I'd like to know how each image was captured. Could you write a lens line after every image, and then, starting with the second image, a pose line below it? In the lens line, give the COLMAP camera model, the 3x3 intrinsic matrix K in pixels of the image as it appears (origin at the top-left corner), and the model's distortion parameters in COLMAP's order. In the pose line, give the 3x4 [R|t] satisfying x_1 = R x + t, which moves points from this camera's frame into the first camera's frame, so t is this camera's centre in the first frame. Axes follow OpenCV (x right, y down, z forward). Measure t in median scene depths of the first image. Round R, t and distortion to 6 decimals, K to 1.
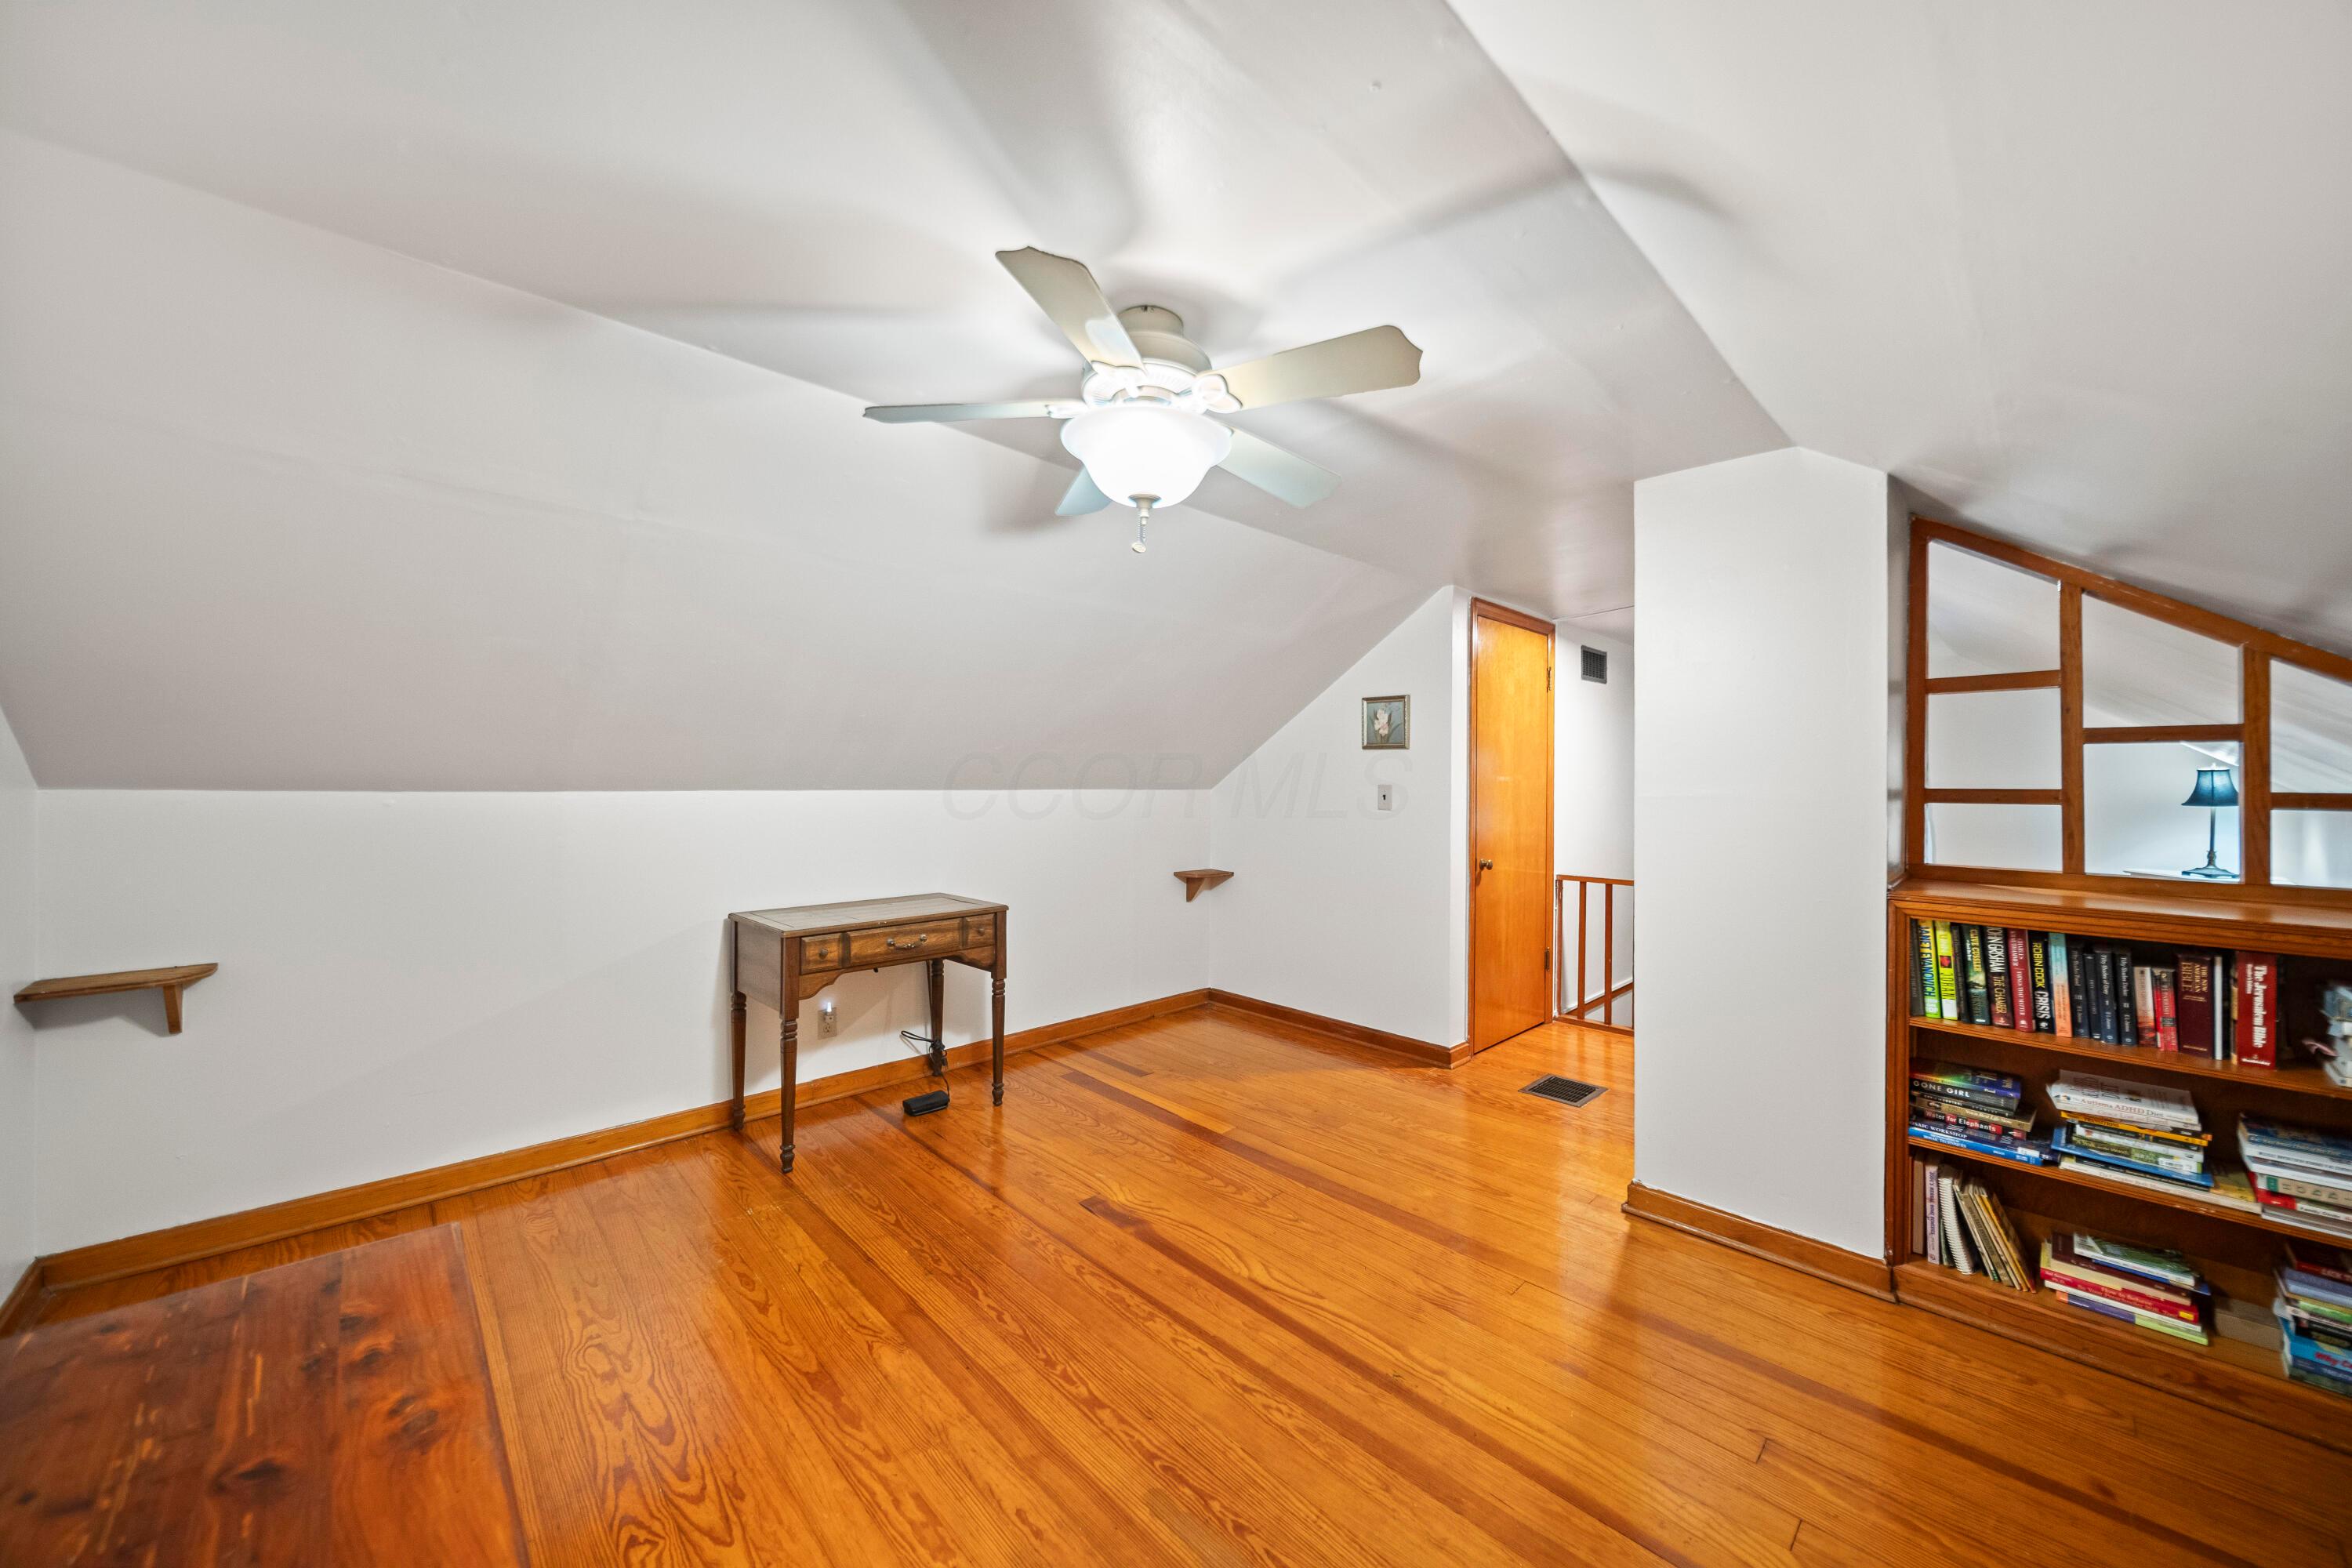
lens RADIAL K [[837.3, 0, 1176.6], [0, 837.3, 774.2], [0, 0, 1]] dist [-0.002726, -0.000491]
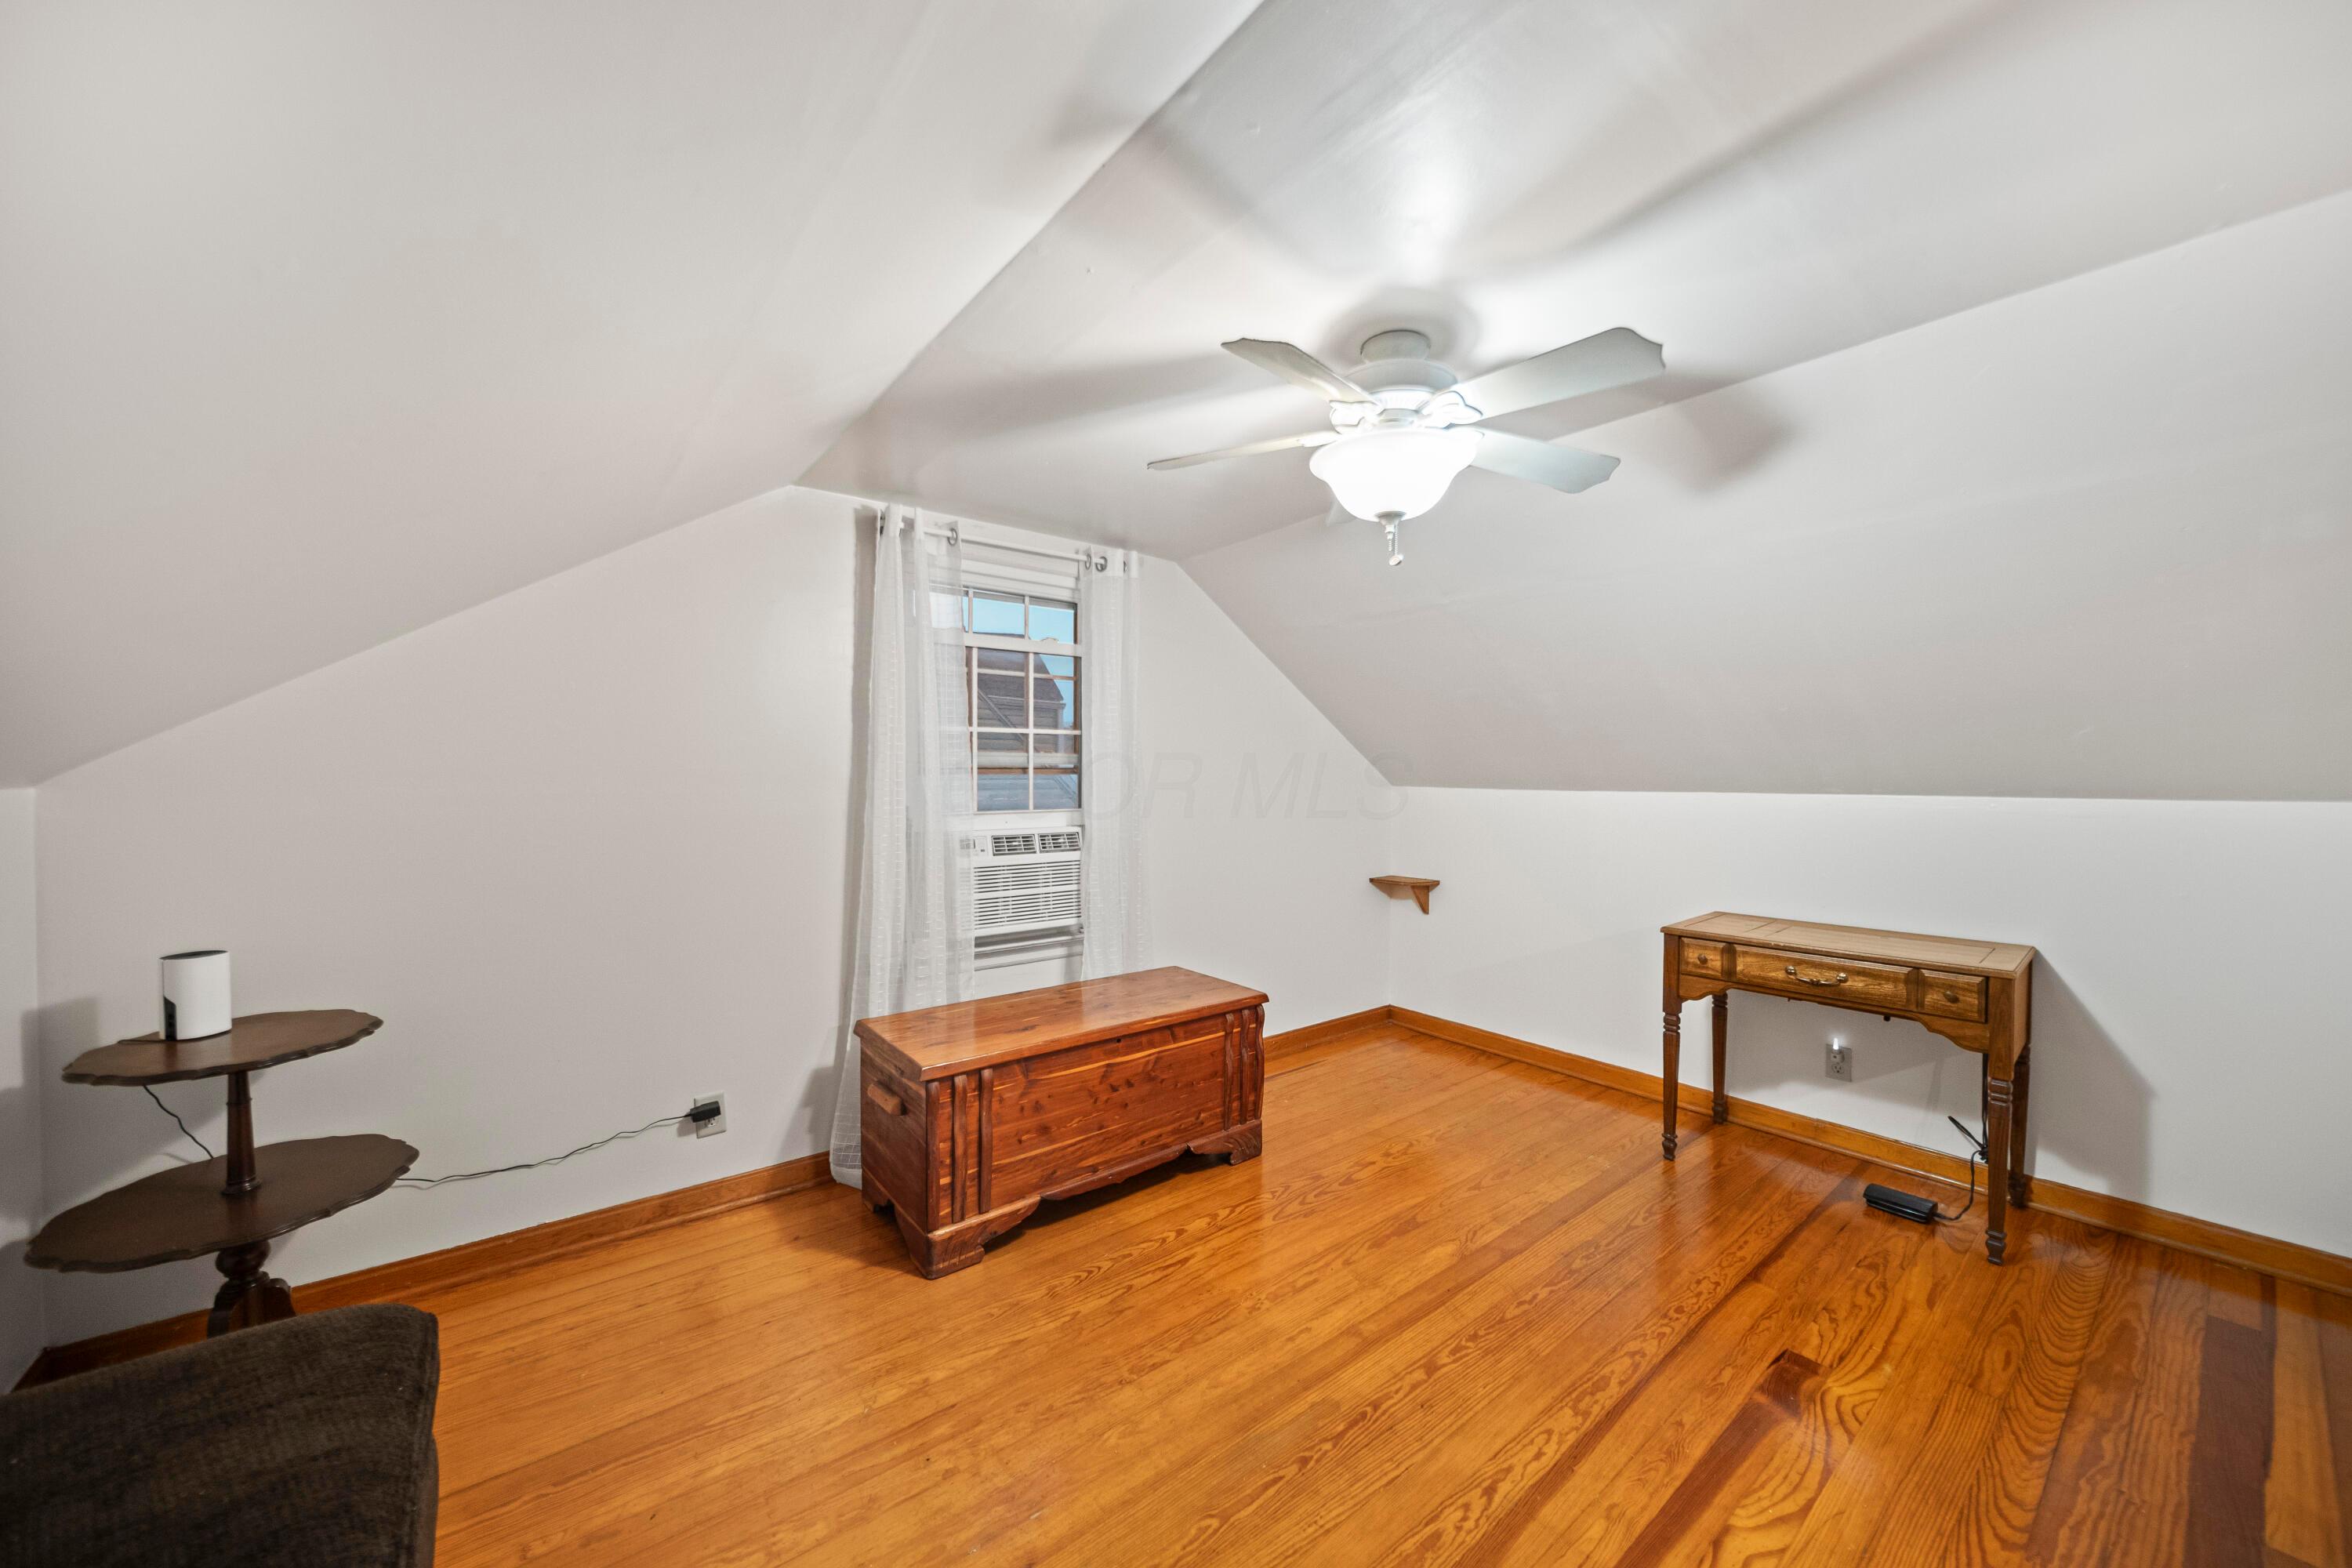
lens RADIAL K [[837.3, 0, 1184.5], [0, 837.3, 783.7], [0, 0, 1]] dist [-0.002726, -0.000491]
pose [[-0.085927, 0.002794, -0.996298, 0.825154], [0.004049, 0.999989, 0.002455, 0.005990], [0.996293, -0.003823, -0.085937, 0.656659]]
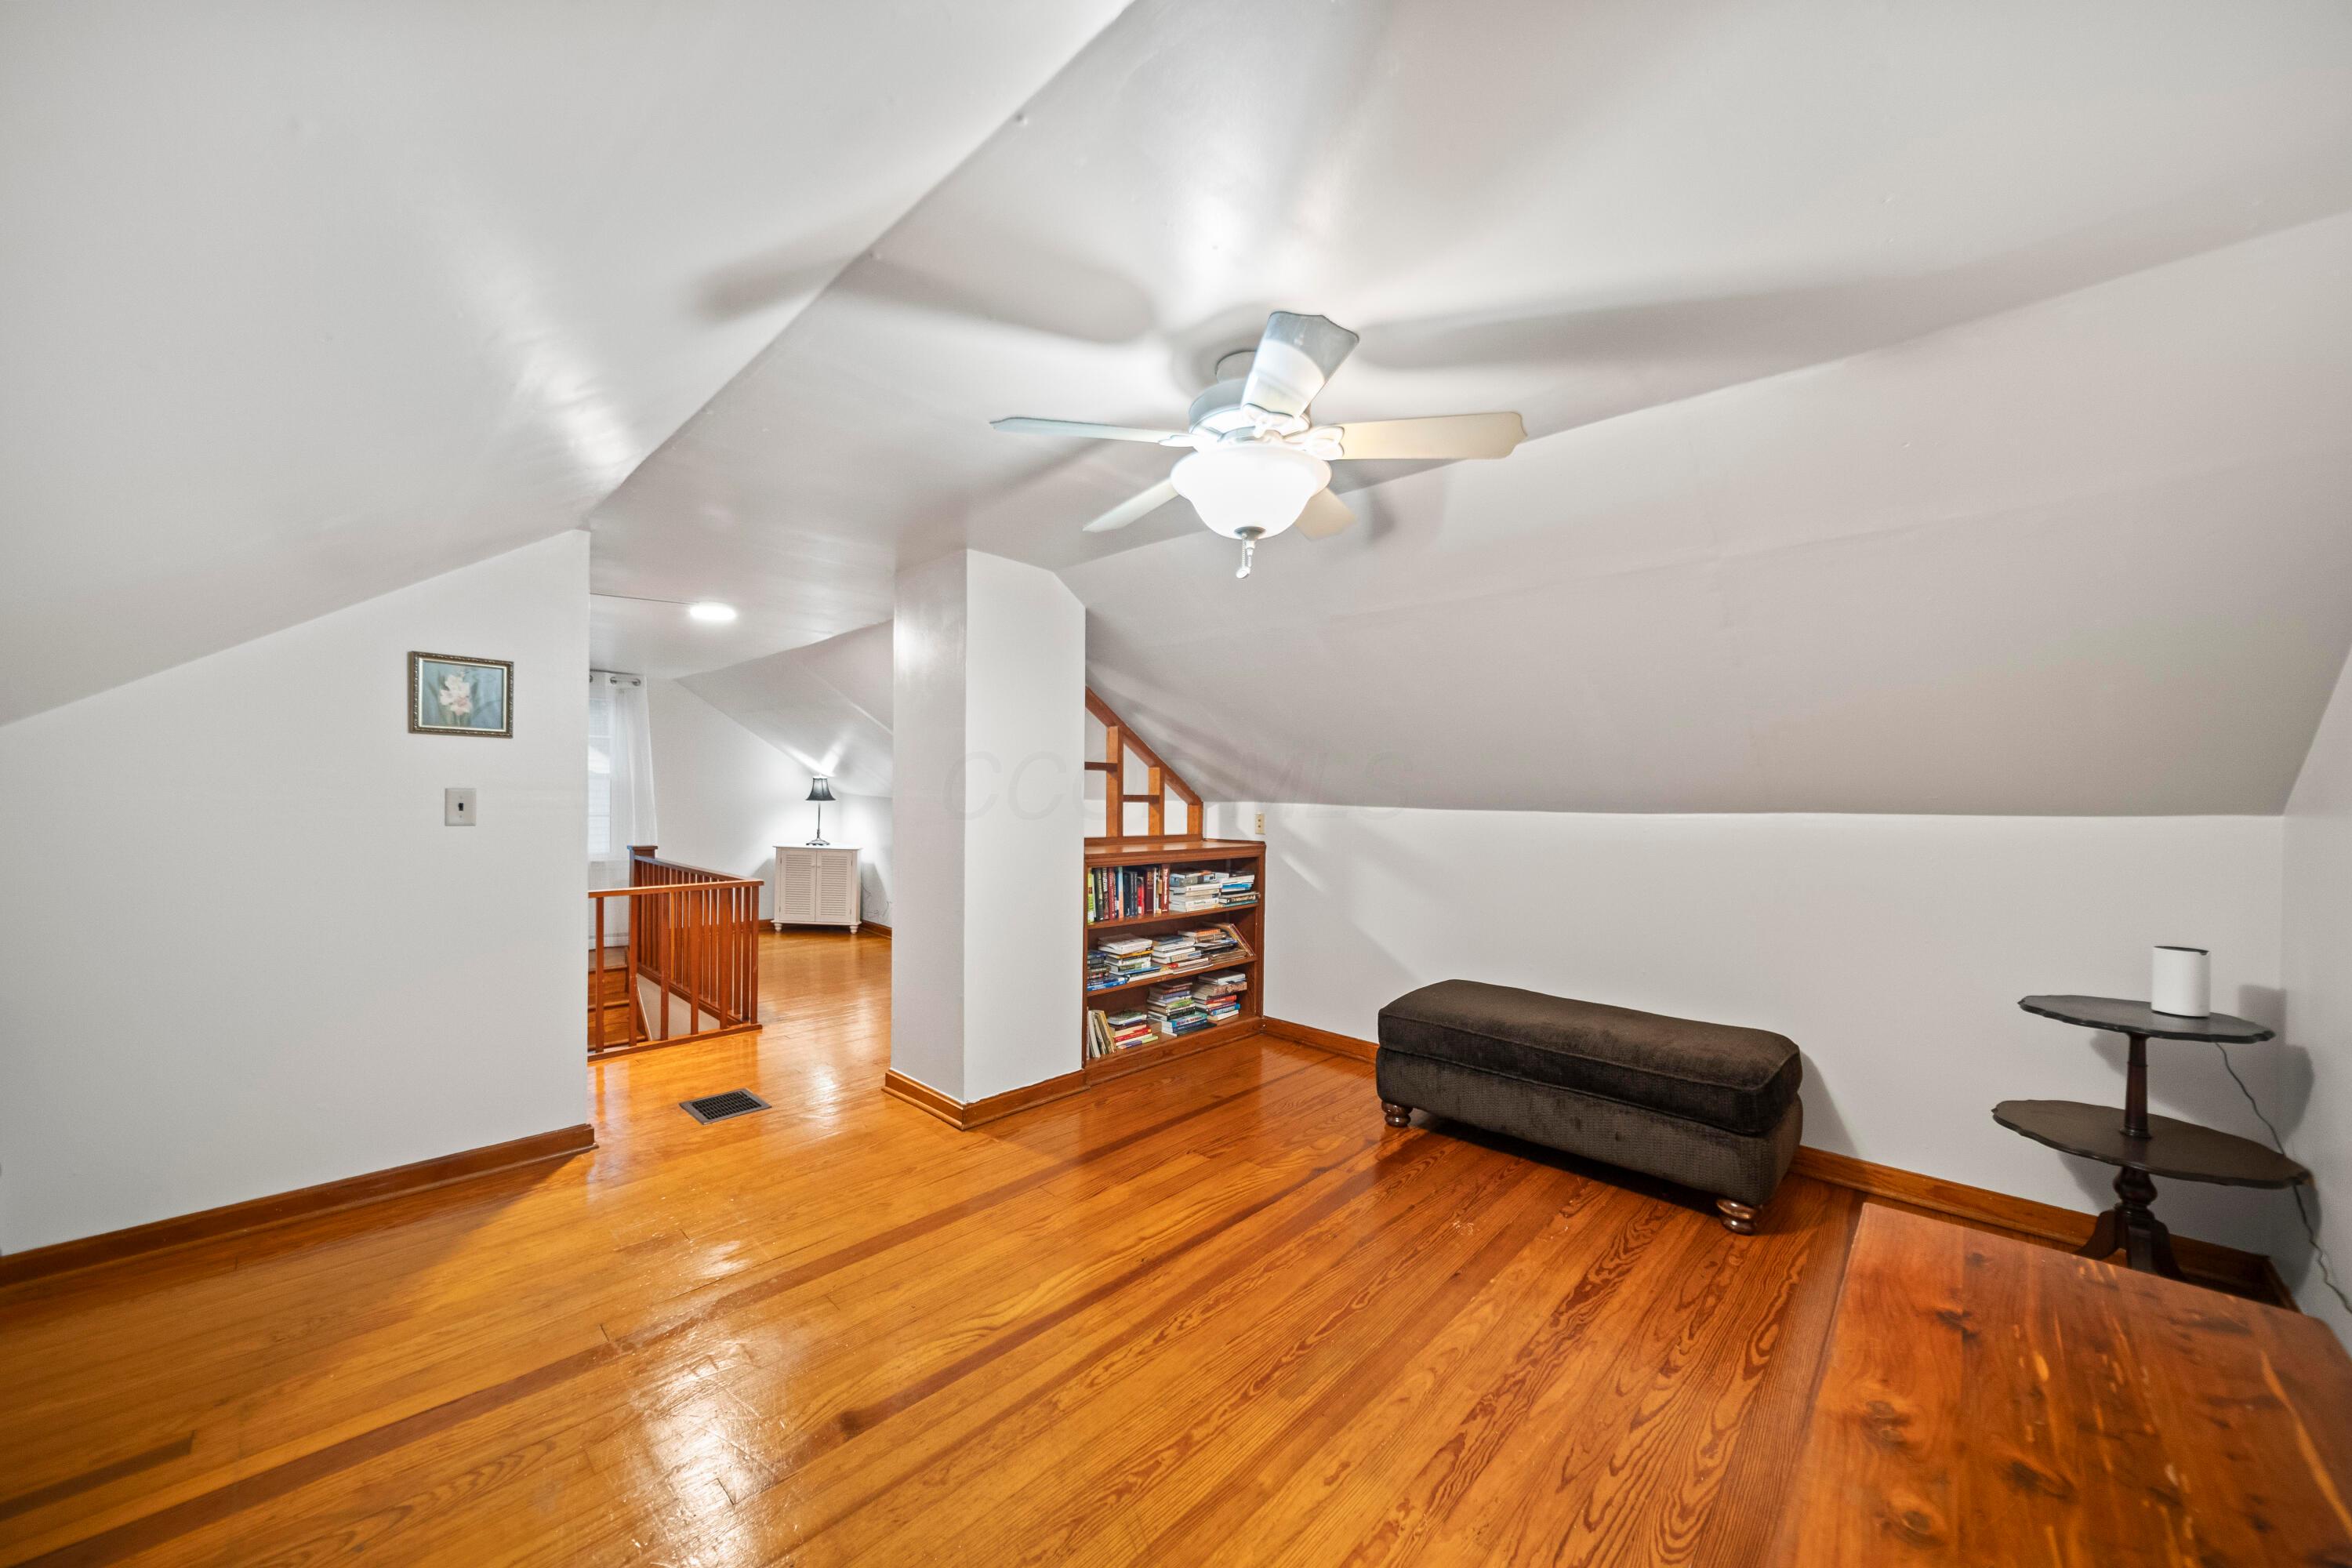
lens RADIAL K [[837.3, 0, 1176.1], [0, 837.3, 800.5], [0, 0, 1]] dist [-0.002726, -0.000491]
pose [[-0.043078, -0.015104, 0.998958, -0.876363], [-0.020363, 0.999691, 0.014237, 0.002183], [-0.998864, -0.019728, -0.043373, 0.894485]]
